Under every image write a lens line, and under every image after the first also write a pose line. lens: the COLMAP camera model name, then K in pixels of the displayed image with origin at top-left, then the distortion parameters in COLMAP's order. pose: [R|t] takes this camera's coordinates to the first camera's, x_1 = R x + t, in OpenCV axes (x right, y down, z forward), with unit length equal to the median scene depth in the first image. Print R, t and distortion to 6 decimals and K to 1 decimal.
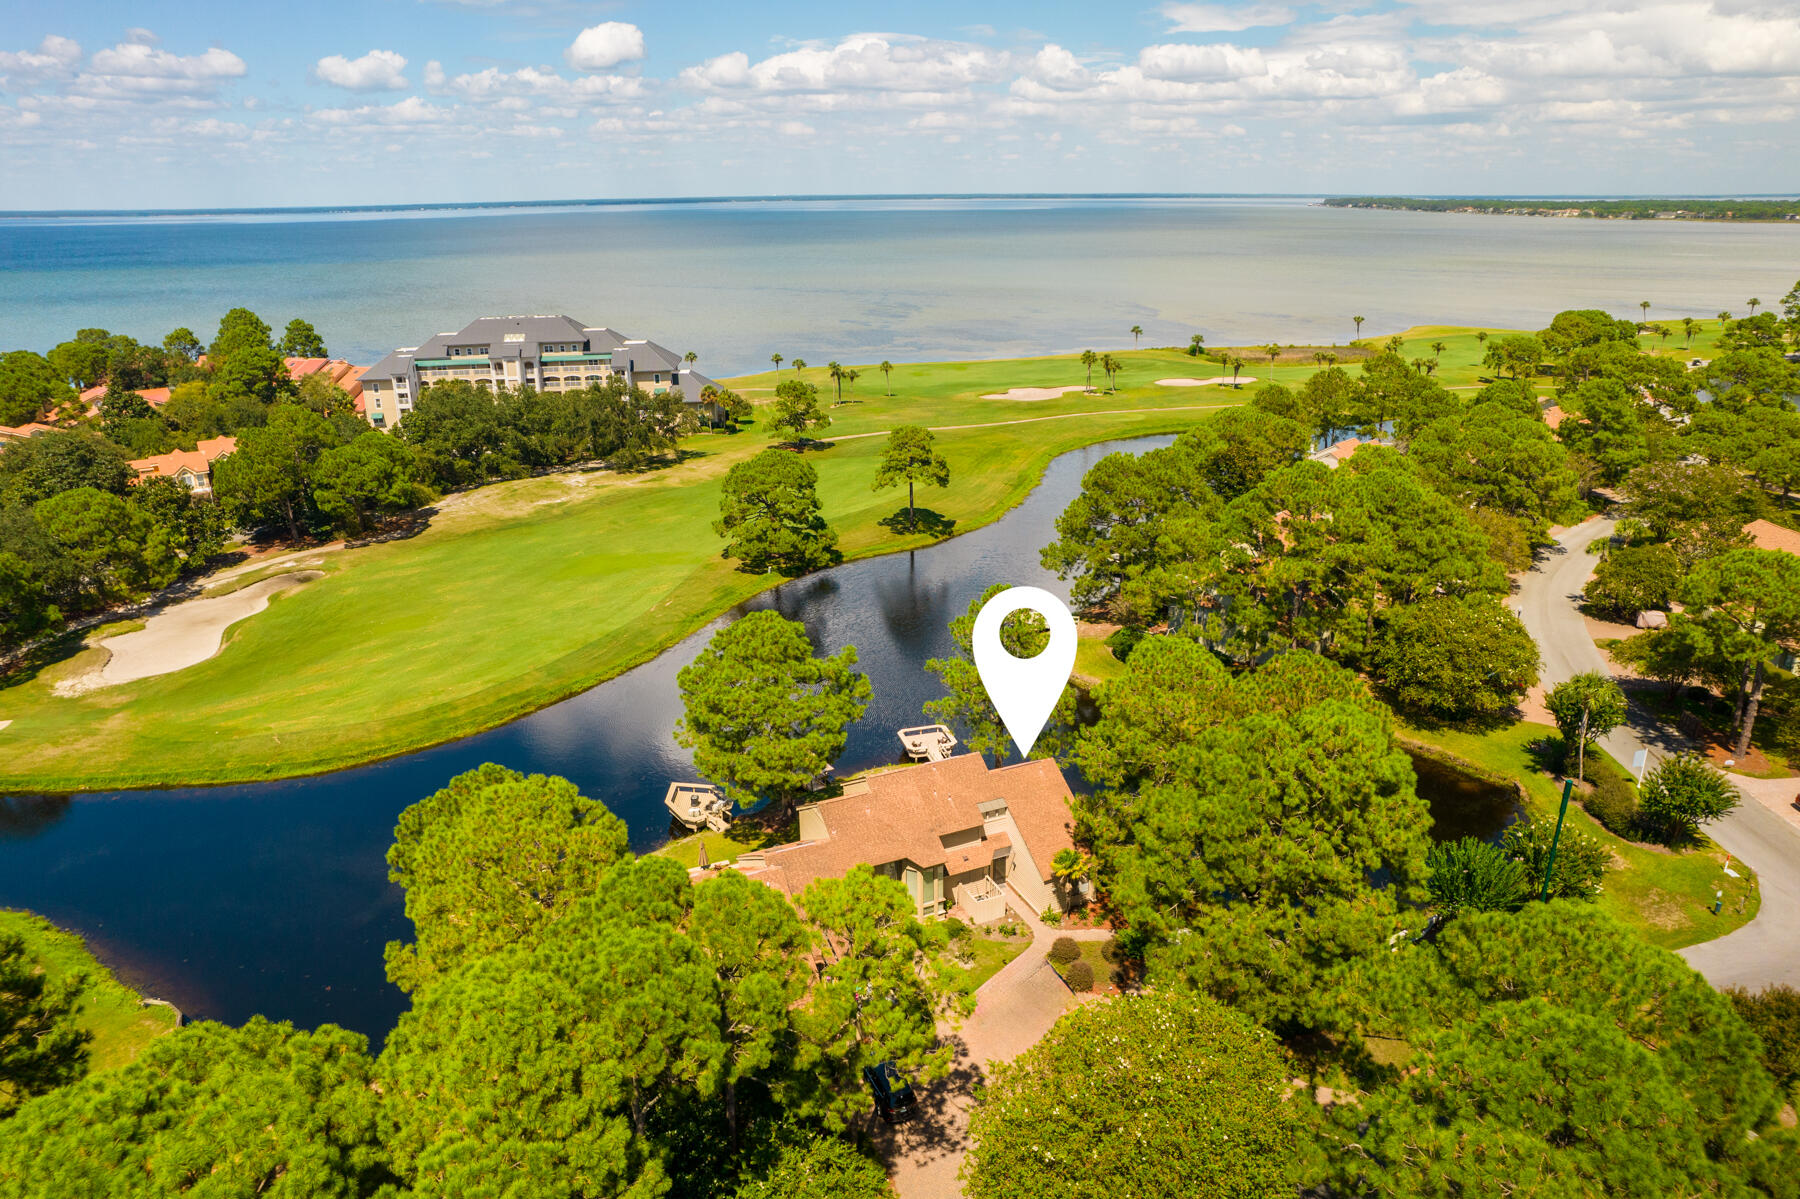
lens RADIAL K [[1156.7, 0, 900.0], [0, 1156.7, 599.5], [0, 0, 1]] dist [-0.085925, 0.076271]
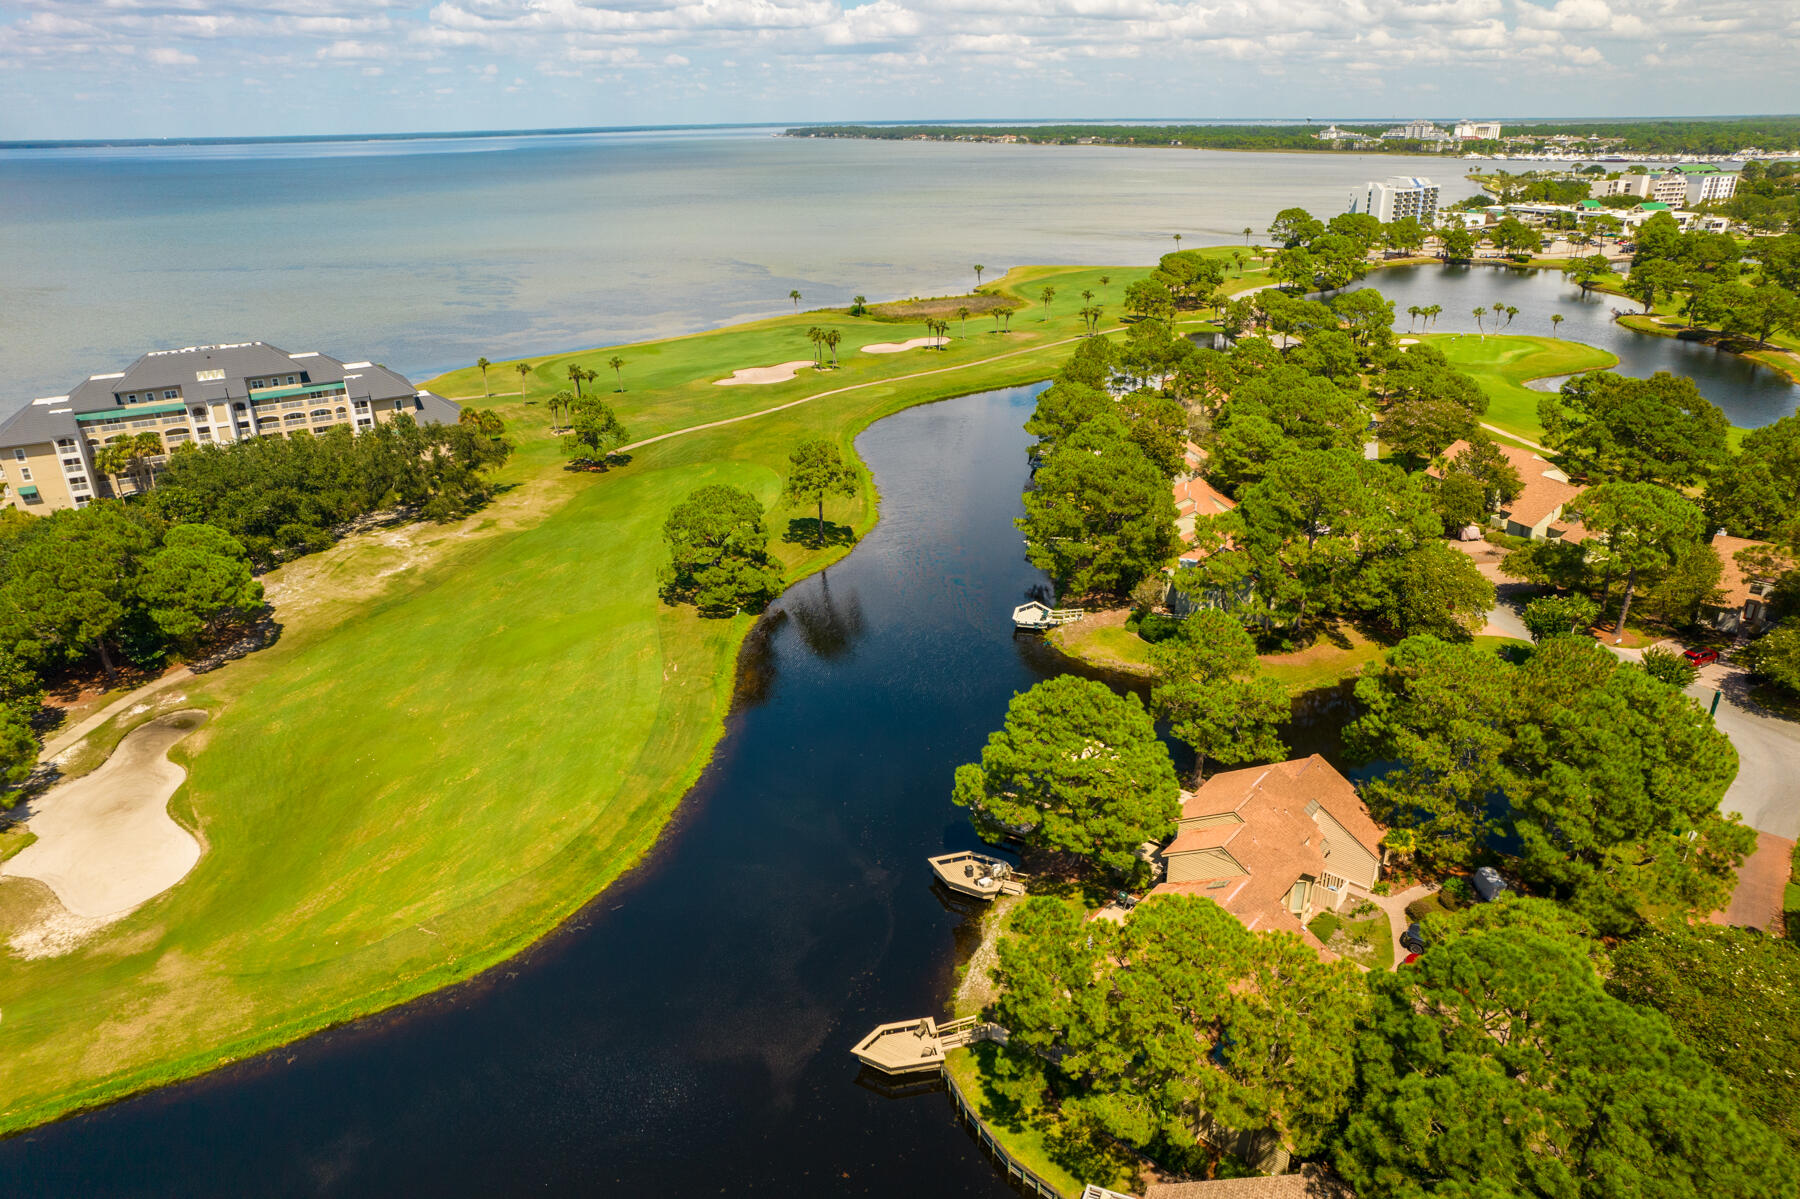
lens RADIAL K [[1156.7, 0, 900.0], [0, 1156.7, 599.5], [0, 0, 1]] dist [-0.085925, 0.076271]
pose [[0.904379, -0.171942, 0.390556, -0.232034], [0.151346, 0.984975, 0.083175, -0.060314], [-0.398989, -0.016113, 0.916814, 0.041349]]
